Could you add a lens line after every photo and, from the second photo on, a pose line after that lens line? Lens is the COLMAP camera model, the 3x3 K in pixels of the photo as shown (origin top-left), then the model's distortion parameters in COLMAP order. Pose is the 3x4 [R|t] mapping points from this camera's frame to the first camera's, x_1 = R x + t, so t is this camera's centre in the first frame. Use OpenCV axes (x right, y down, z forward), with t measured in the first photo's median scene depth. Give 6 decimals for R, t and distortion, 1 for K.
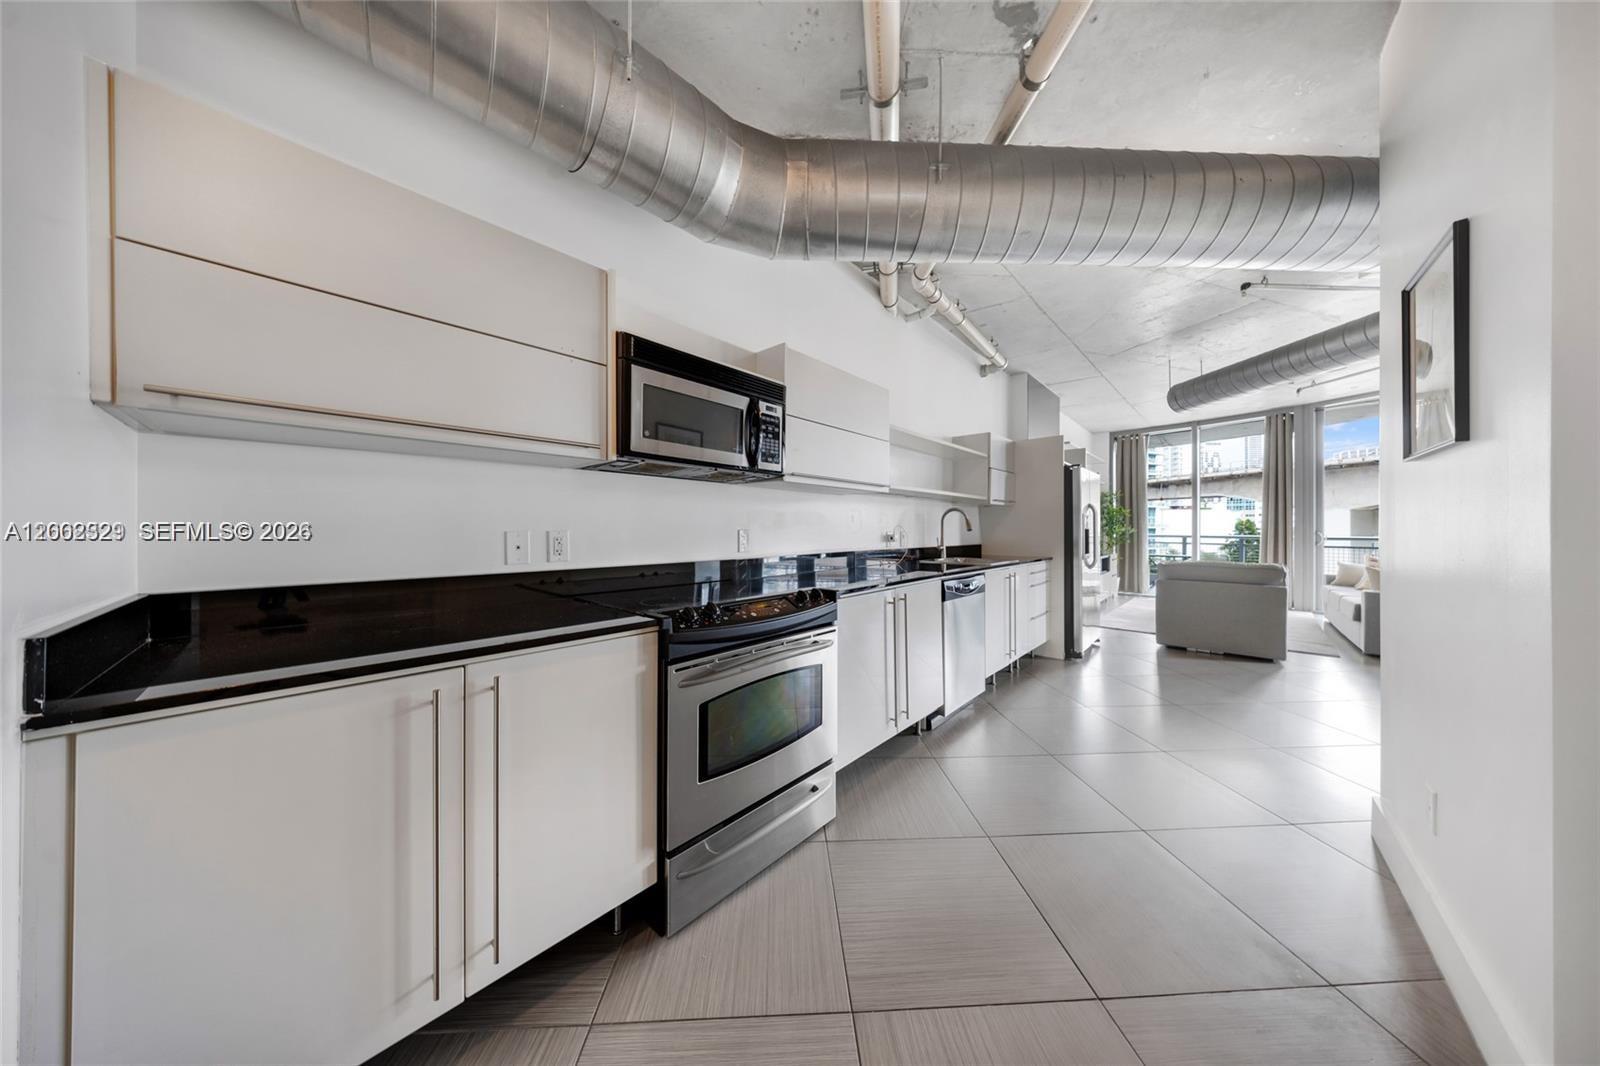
lens RADIAL K [[469.3, 0, 799.8], [0, 469.3, 529.8], [0, 0, 1]] dist [0.001297, -0.000210]
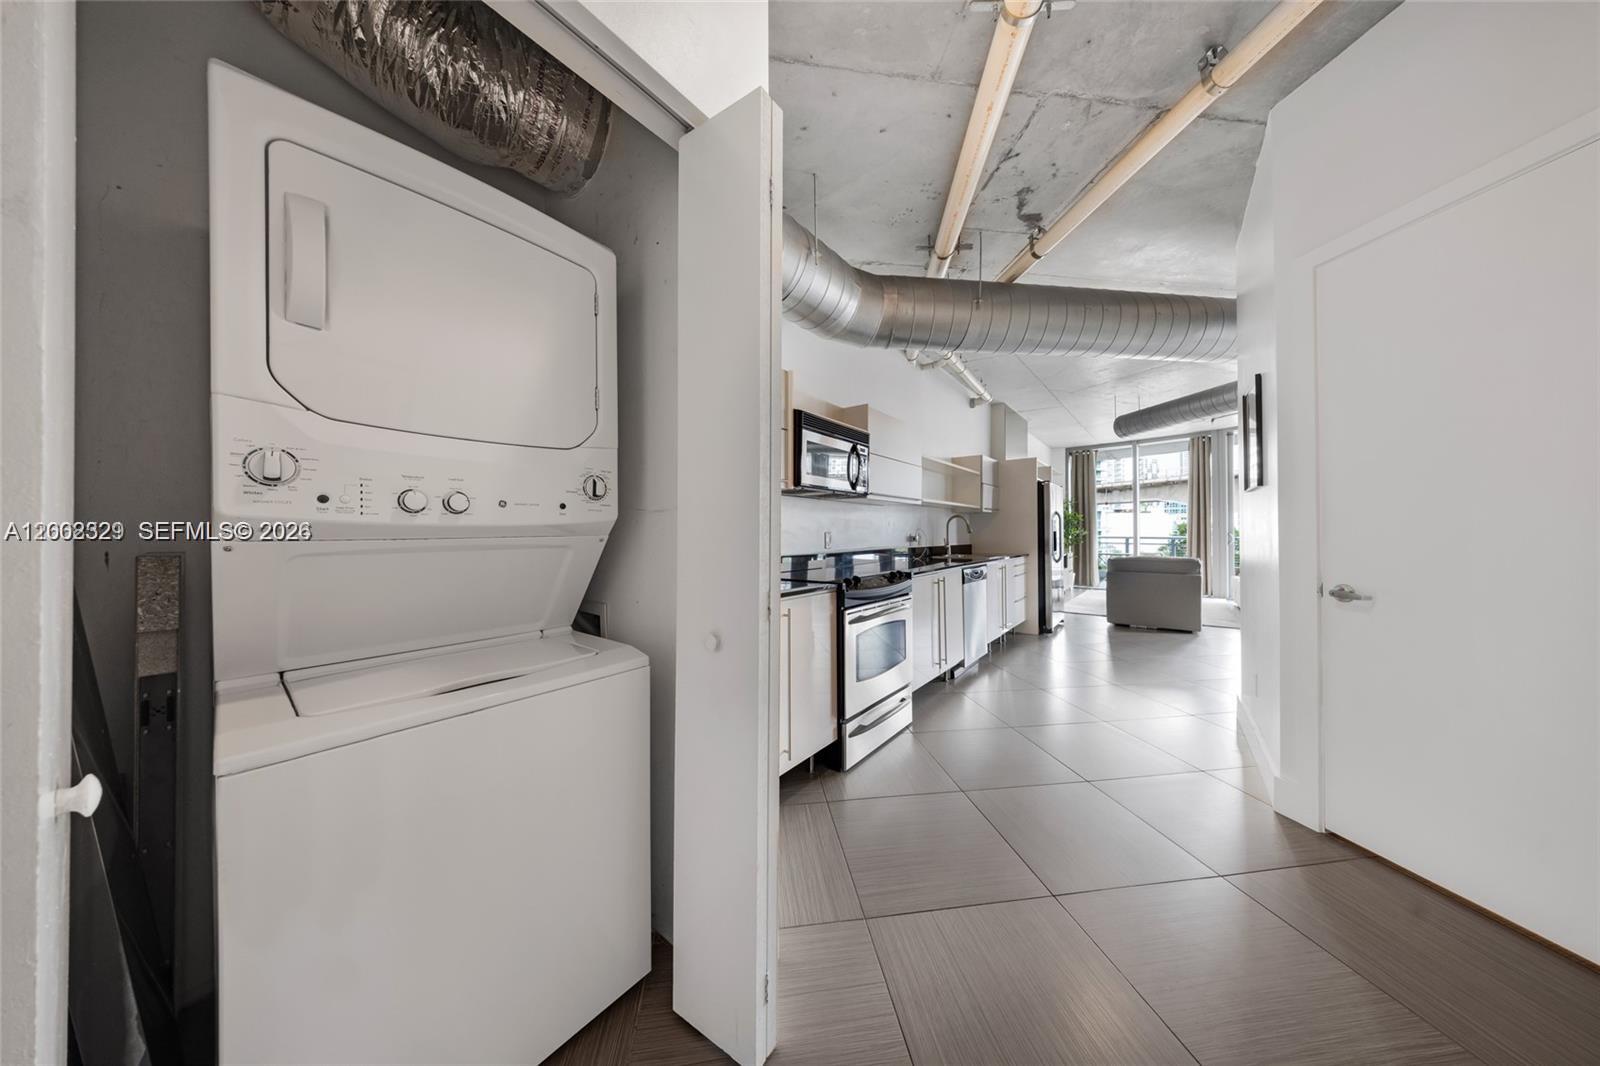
lens RADIAL K [[469.3, 0, 800.5], [0, 469.3, 533.0], [0, 0, 1]] dist [0.001297, -0.000210]
pose [[0.996885, -0.004844, 0.078720, -0.221045], [0.005022, 0.999985, -0.002064, 0.002821], [-0.078709, 0.002453, 0.996895, -0.267332]]
